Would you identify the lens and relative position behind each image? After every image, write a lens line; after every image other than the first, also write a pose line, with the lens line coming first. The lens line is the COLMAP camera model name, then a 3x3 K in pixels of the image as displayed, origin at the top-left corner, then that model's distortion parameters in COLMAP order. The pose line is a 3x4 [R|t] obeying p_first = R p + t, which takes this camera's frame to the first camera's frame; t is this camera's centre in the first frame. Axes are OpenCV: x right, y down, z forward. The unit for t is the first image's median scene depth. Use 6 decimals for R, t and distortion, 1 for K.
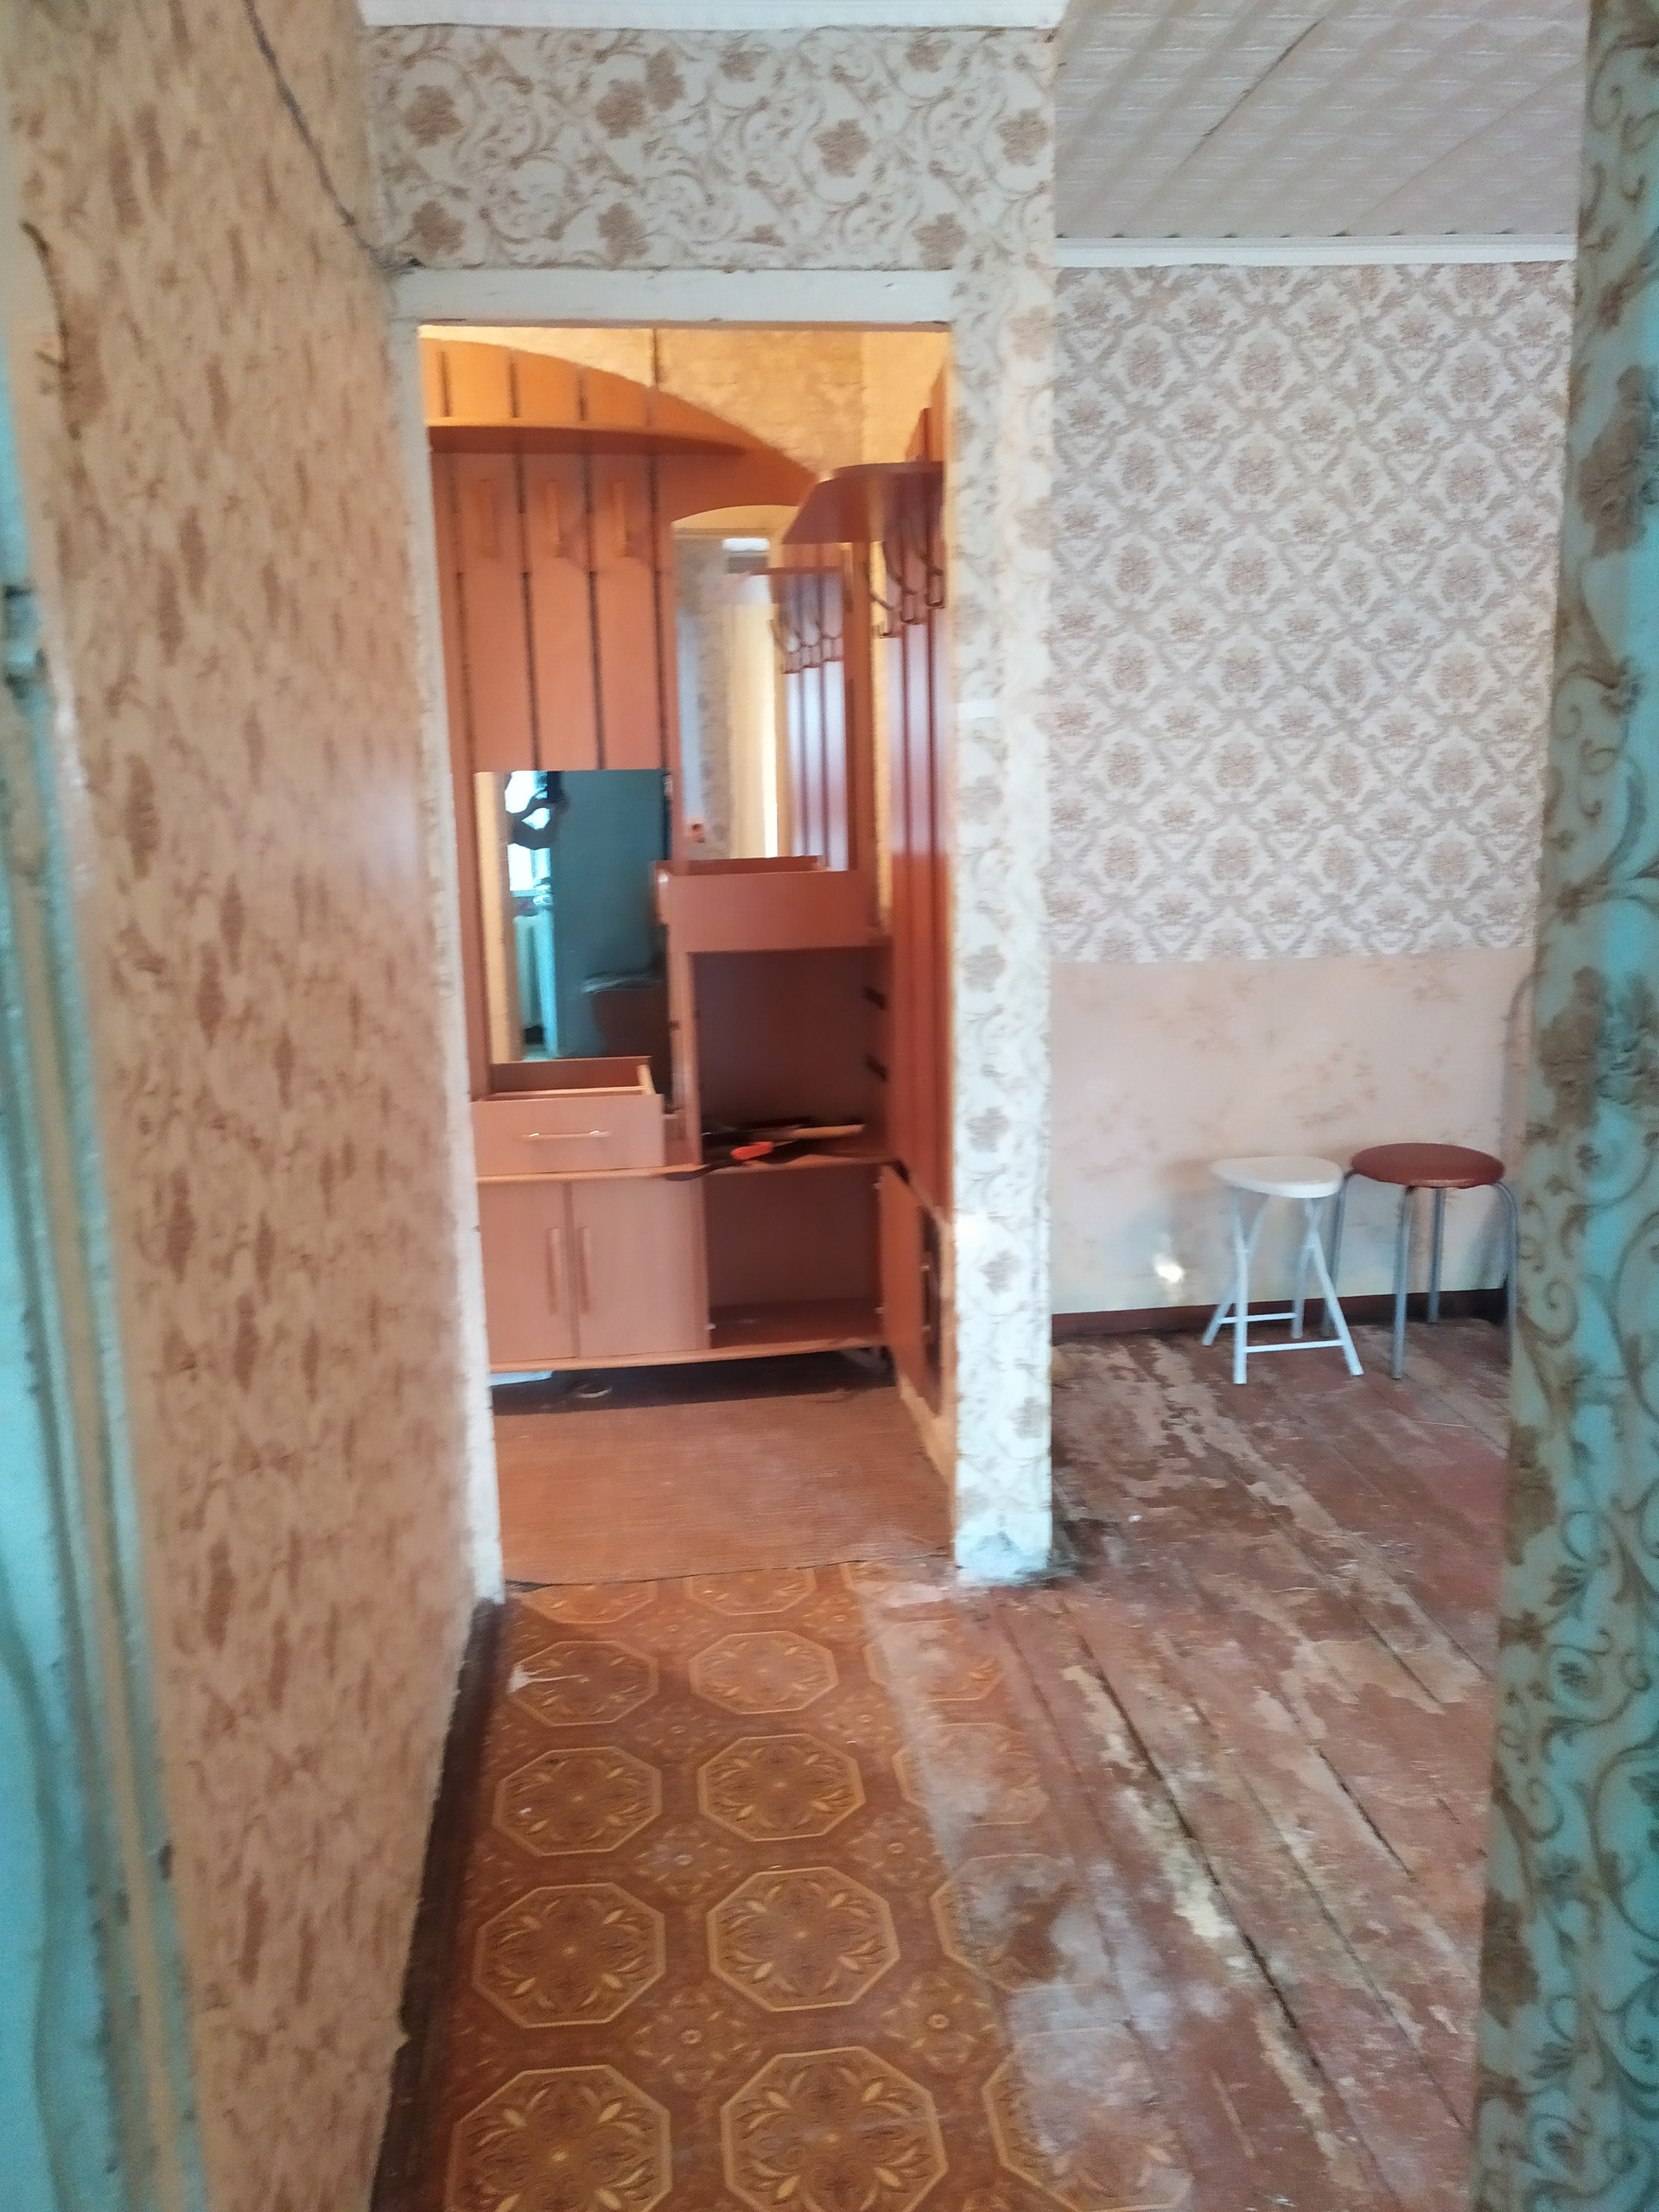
lens RADIAL K [[1667.6, 0, 808.1], [0, 1667.6, 1113.2], [0, 0, 1]] dist [0.082927, -0.093960]
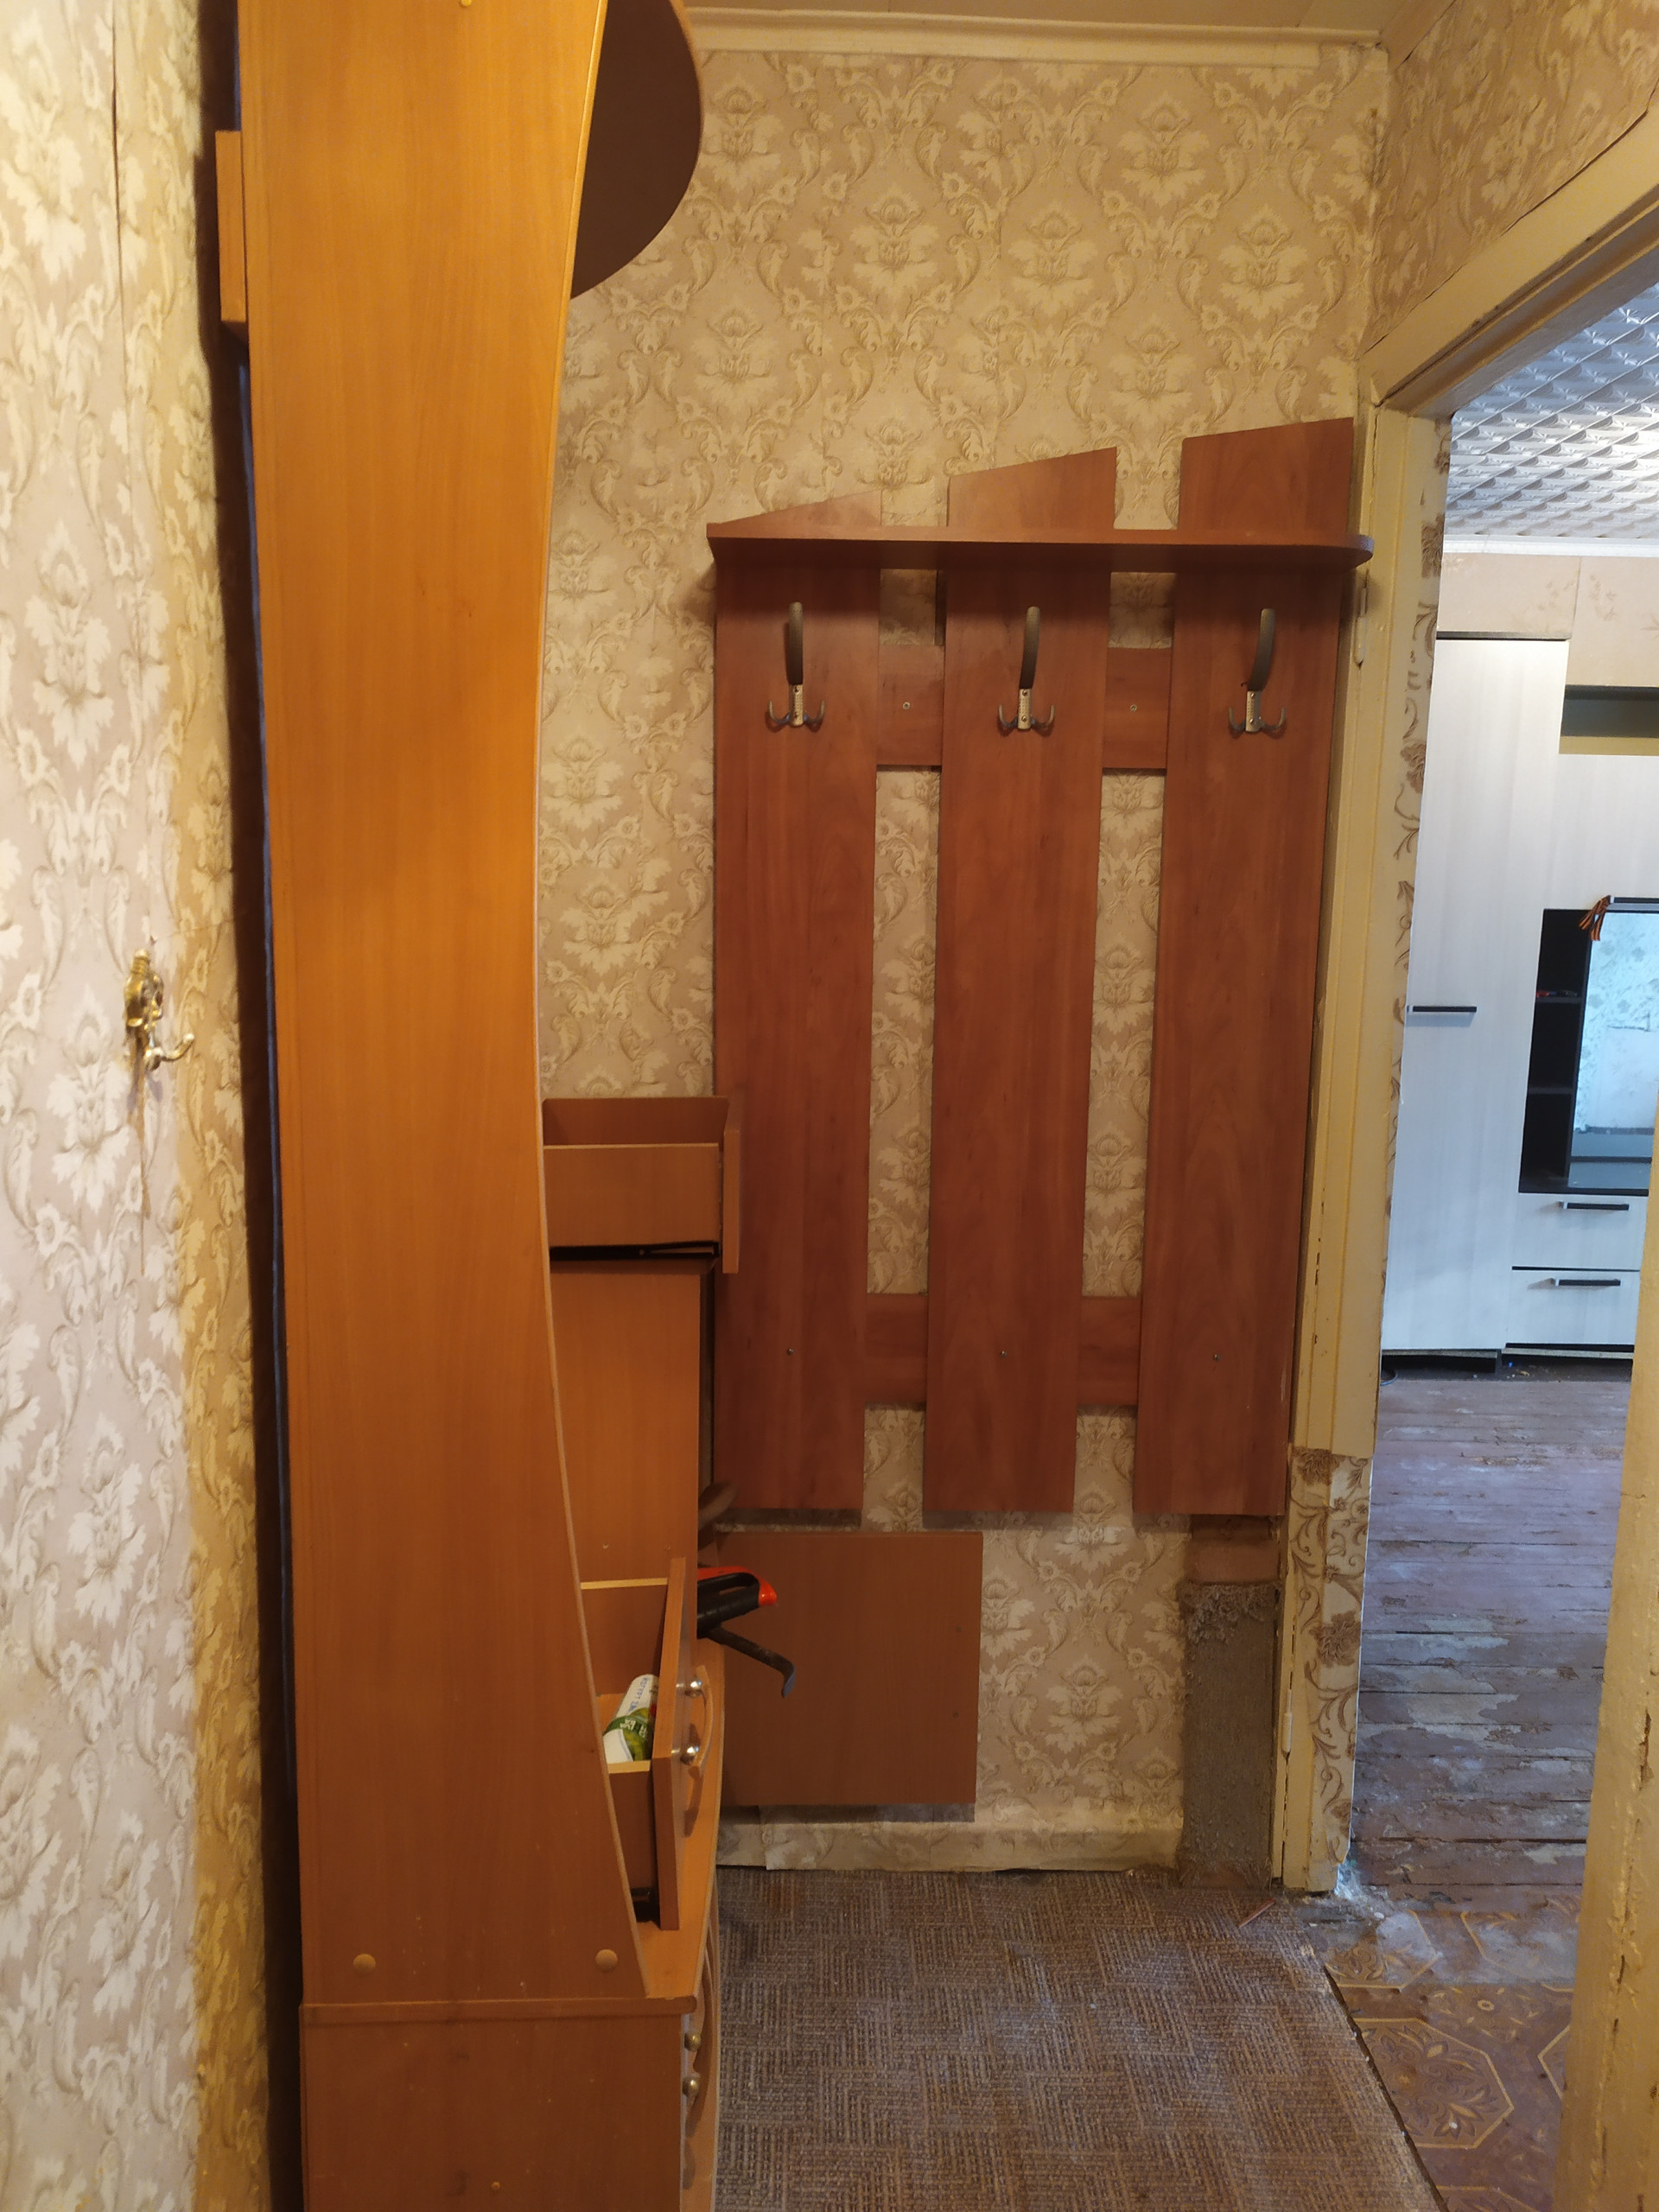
lens RADIAL K [[1667.6, 0, 808.1], [0, 1667.6, 1113.2], [0, 0, 1]] dist [0.082927, -0.093960]
pose [[0.099663, -0.128057, 0.986746, -0.756570], [0.177290, 0.978101, 0.109029, -0.256777], [-0.979099, 0.164074, 0.120184, 1.159803]]
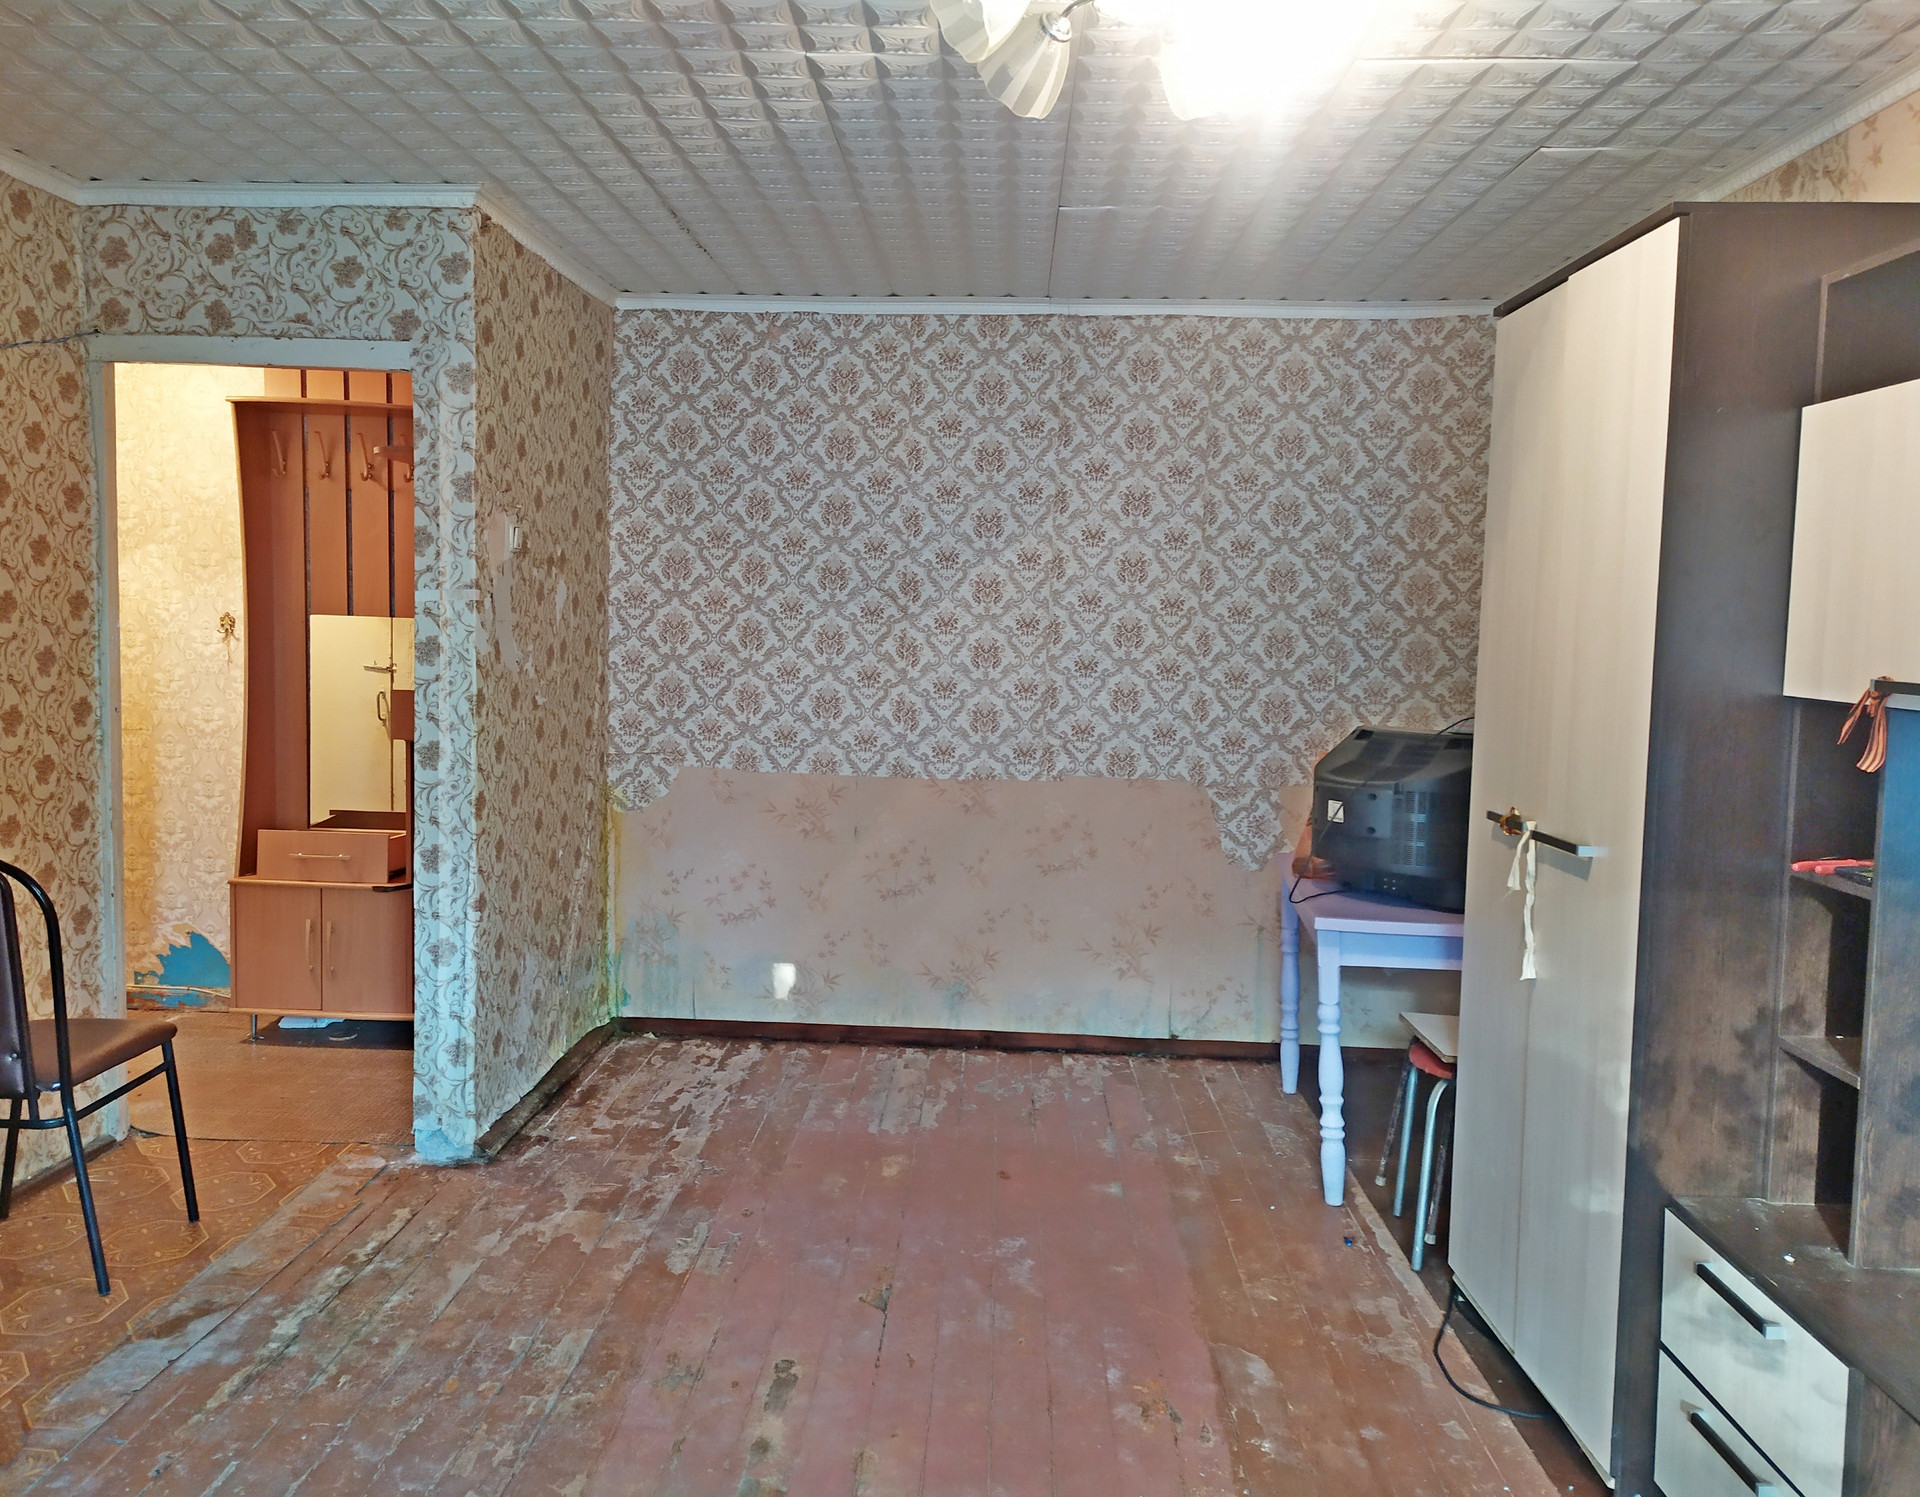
lens RADIAL K [[1456.9, 0, 932.8], [0, 1456.9, 752.8], [0, 0, 1]] dist [0.091319, -0.098272]
pose [[0.985623, 0.067143, -0.155044, 0.774485], [-0.083655, 0.991204, -0.102554, 0.013804], [0.146794, 0.114050, 0.982570, -0.291786]]
